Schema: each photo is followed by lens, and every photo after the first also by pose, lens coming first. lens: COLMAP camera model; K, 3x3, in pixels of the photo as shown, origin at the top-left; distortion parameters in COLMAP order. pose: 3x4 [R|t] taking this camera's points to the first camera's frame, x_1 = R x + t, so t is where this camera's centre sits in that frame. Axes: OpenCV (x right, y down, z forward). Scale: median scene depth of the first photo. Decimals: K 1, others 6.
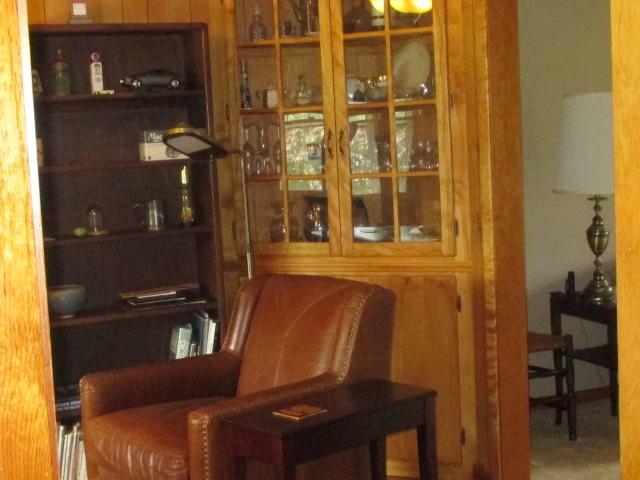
lens RADIAL K [[1084.1, 0, 316.3], [0, 1084.1, 234.6], [0, 0, 1]] dist [-0.038992, 0.000000]
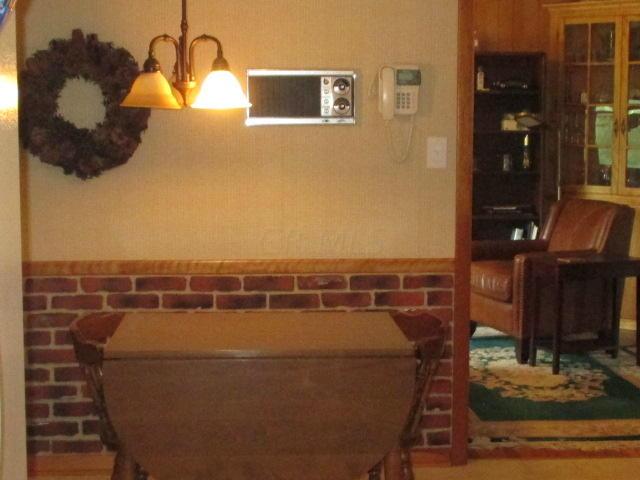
lens RADIAL K [[1084.1, 0, 322.3], [0, 1084.1, 234.9], [0, 0, 1]] dist [-0.038992, 0.000000]
pose [[0.945998, 0.084767, -0.312892, 0.122478], [-0.078986, 0.996390, 0.031131, 0.067175], [0.314401, -0.004736, 0.949278, -0.735253]]
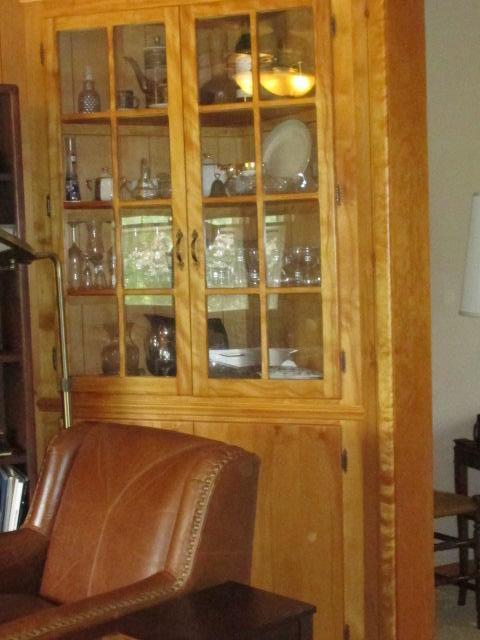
lens RADIAL K [[1084.1, 0, 237.1], [0, 1084.1, 319.9], [0, 0, 1]] dist [-0.038992, 0.000000]
pose [[0.998738, 0.016354, 0.047489, 0.018371], [-0.015228, 0.999597, -0.023967, -0.015935], [-0.047862, 0.023214, 0.998584, 0.238845]]
